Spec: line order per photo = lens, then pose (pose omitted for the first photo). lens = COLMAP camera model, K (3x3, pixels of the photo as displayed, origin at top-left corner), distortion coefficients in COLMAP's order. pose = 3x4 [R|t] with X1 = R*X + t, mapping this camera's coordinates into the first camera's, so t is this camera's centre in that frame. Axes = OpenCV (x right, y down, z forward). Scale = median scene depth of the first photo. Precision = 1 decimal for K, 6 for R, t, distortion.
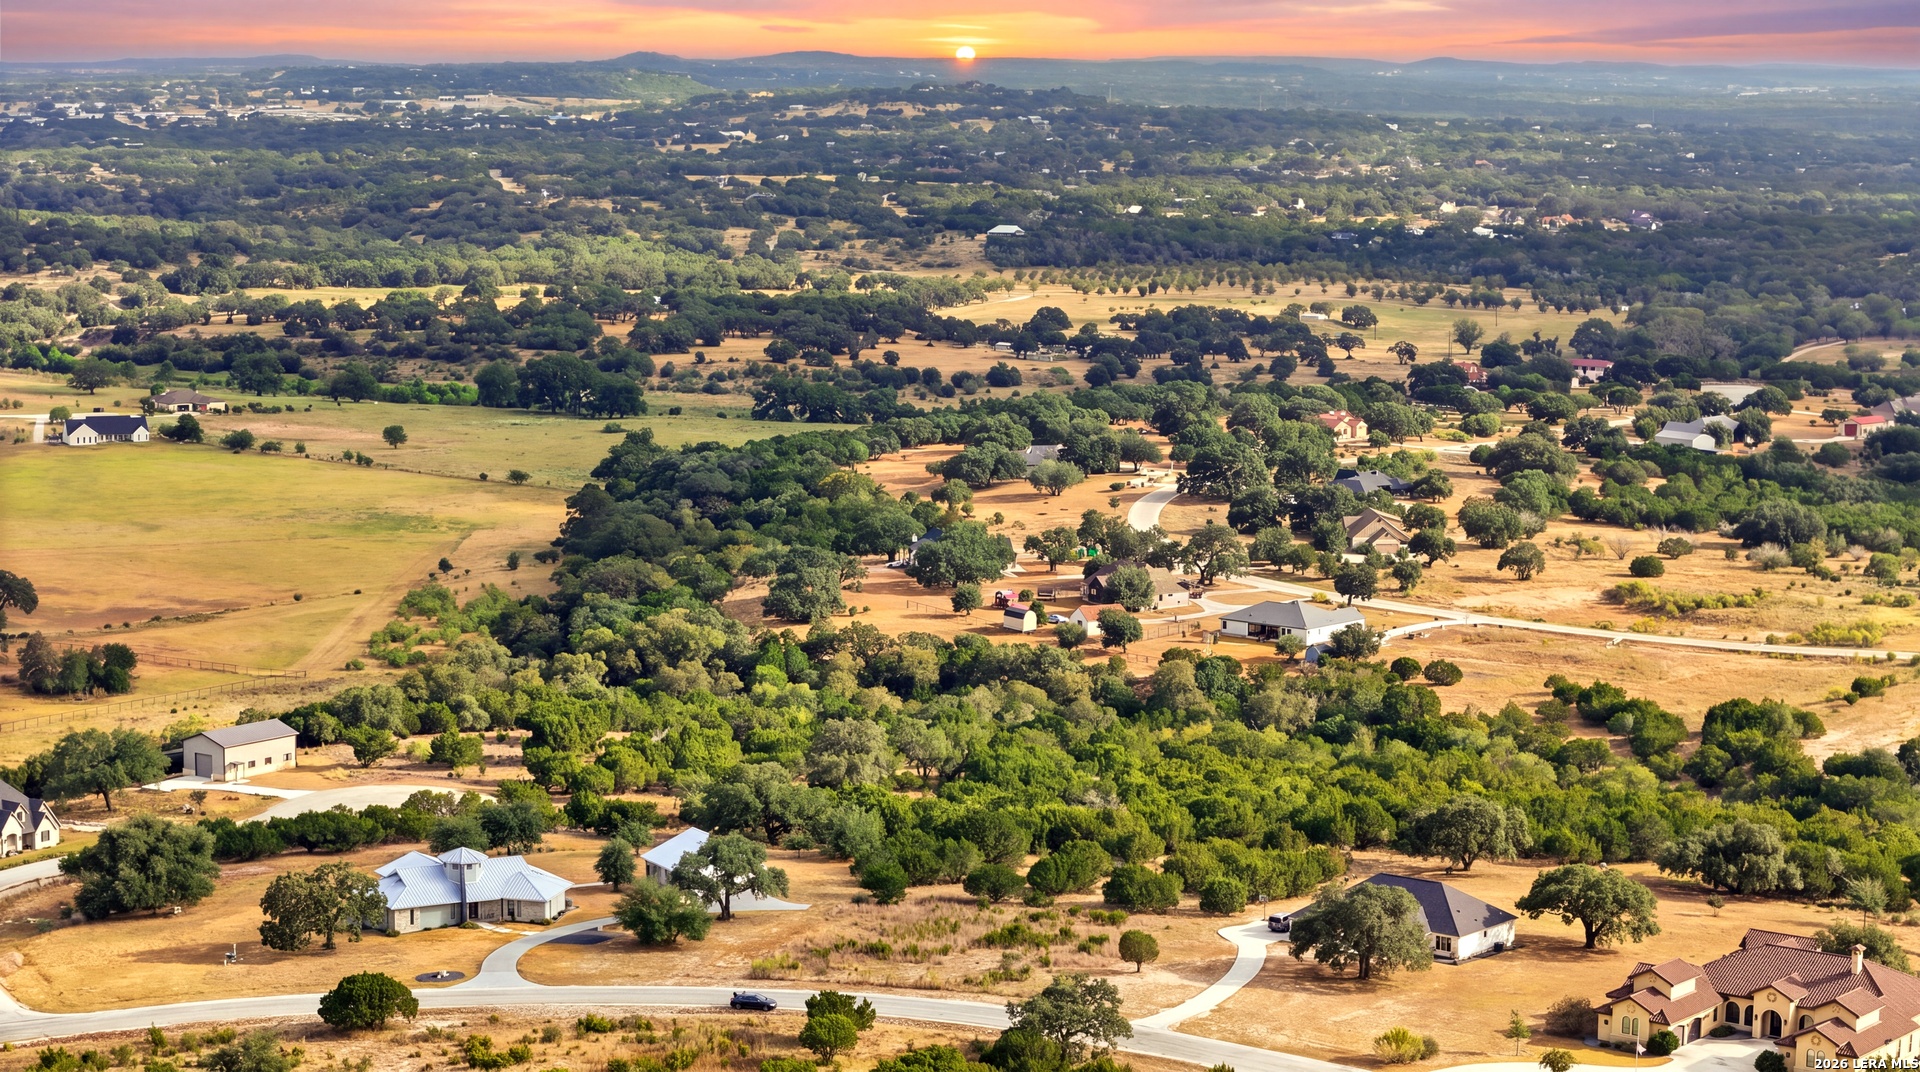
lens RADIAL K [[4075.1, 0, 960.0], [0, 4075.1, 536.0], [0, 0, 1]] dist [-0.067035, -0.221511]
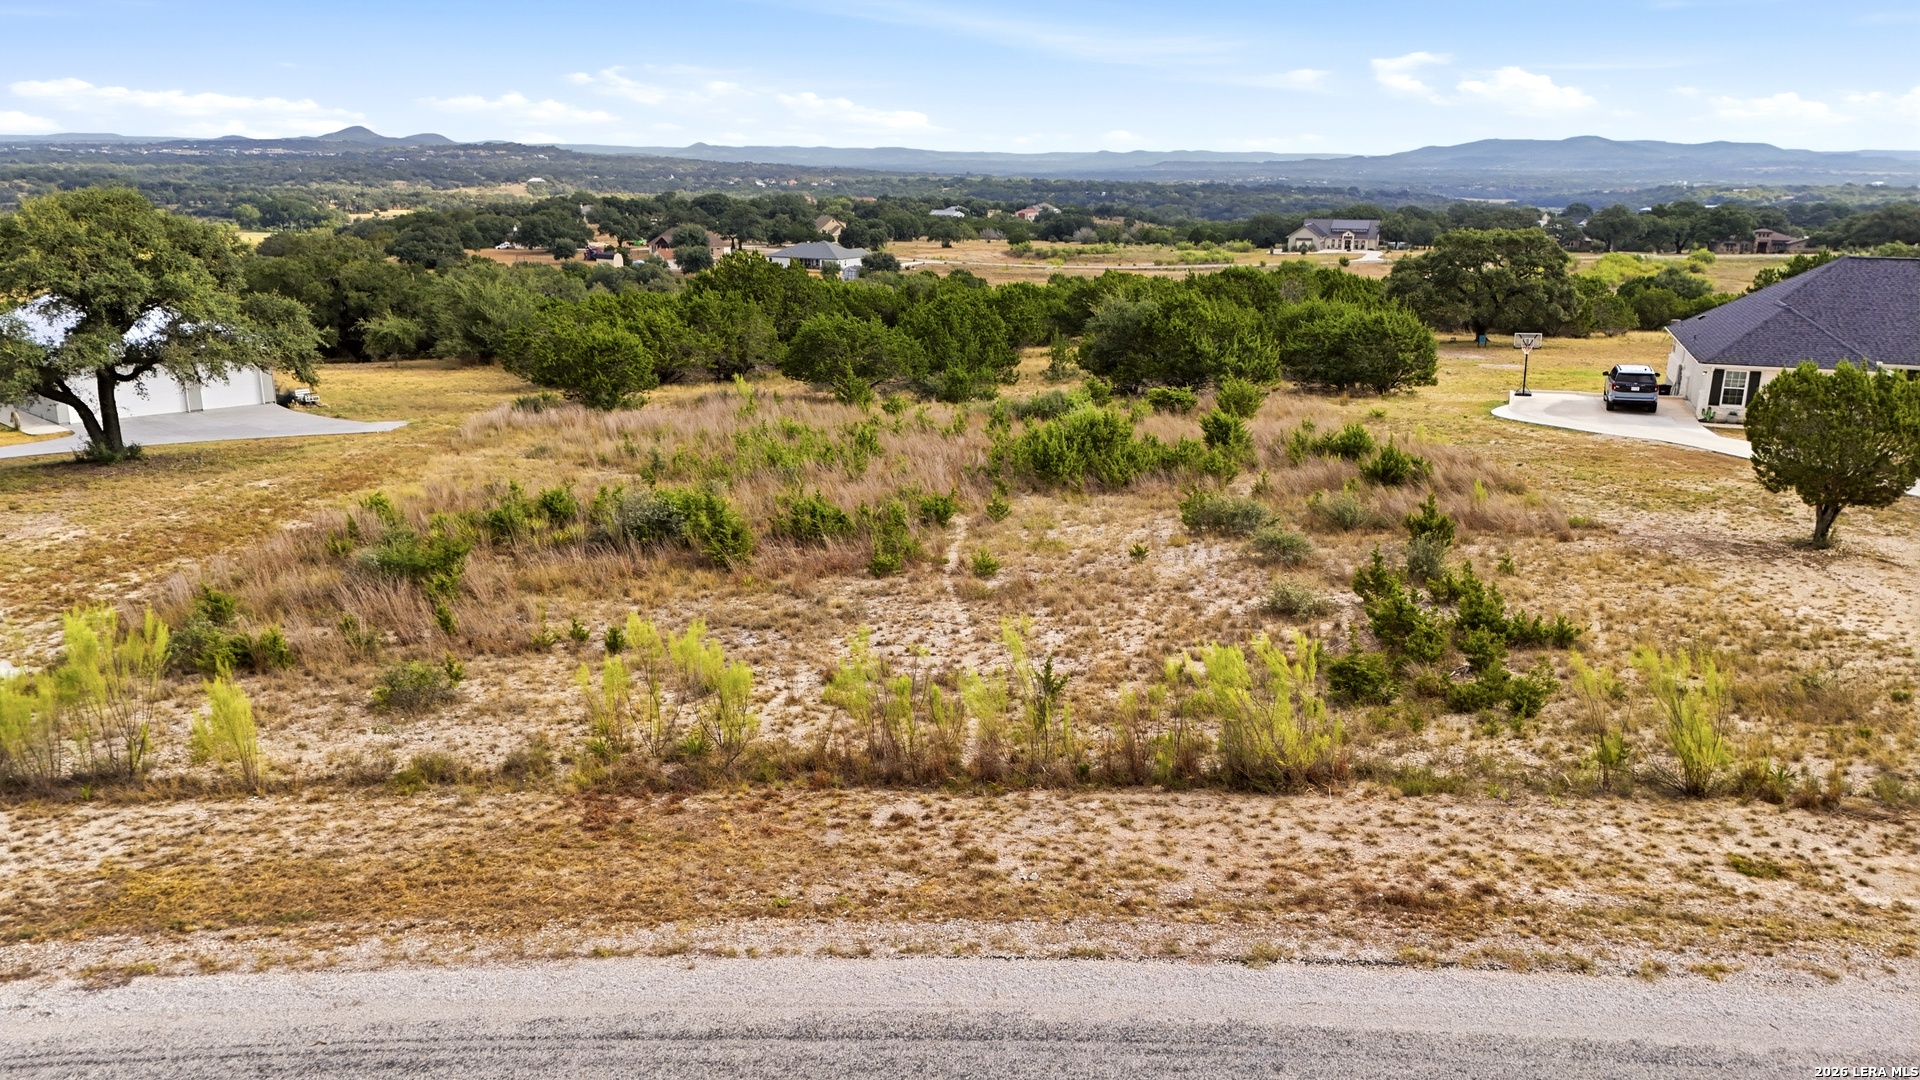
lens RADIAL K [[1422.8, 0, 960.0], [0, 1422.8, 540.0], [0, 0, 1]] dist [0.077921, -0.073150]
pose [[0.954992, -0.074057, 0.287238, -0.026815], [0.037555, 0.990727, 0.130574, 0.086256], [-0.294244, -0.113910, 0.948918, 0.858856]]
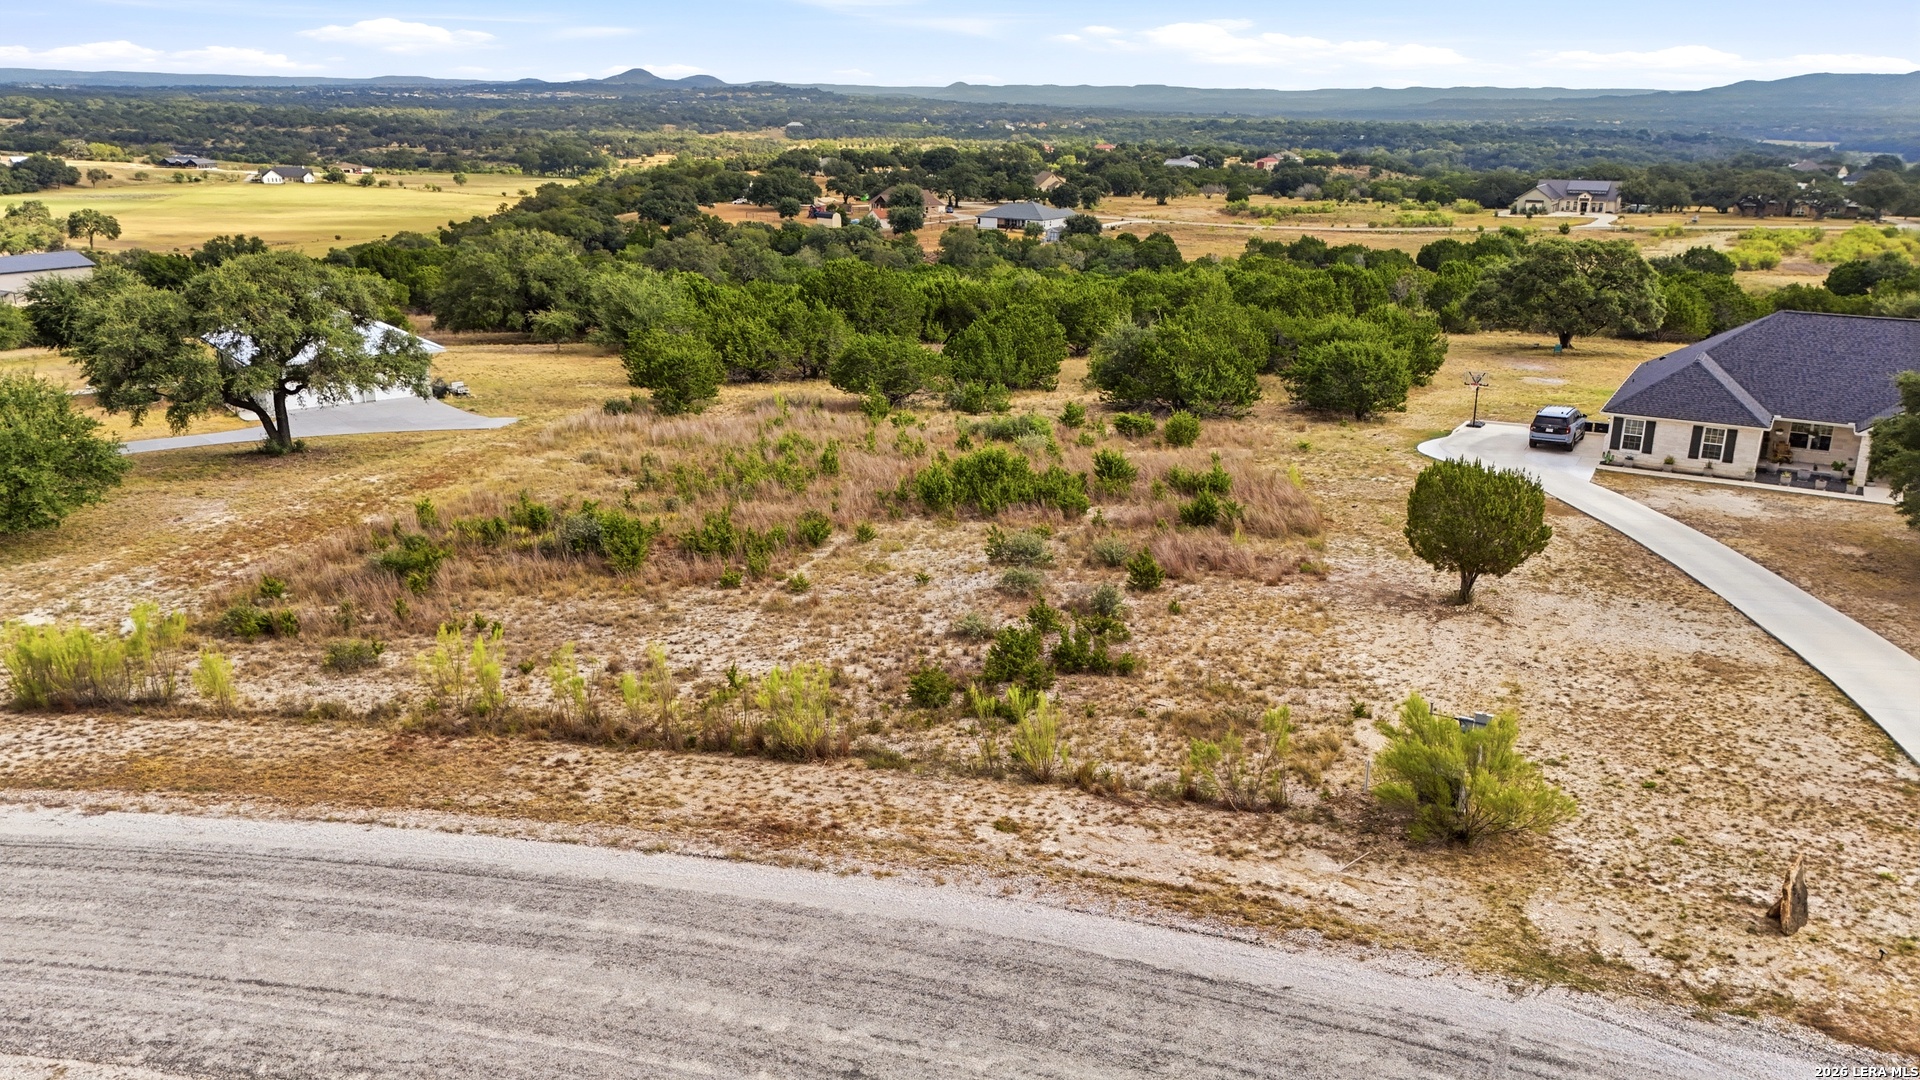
lens RADIAL K [[1422.8, 0, 960.0], [0, 1422.8, 540.0], [0, 0, 1]] dist [0.077921, -0.073150]
pose [[0.992015, -0.034922, 0.121186, -0.005634], [0.014471, 0.986070, 0.165699, 0.077584], [-0.125285, -0.162622, 0.978702, 0.828335]]
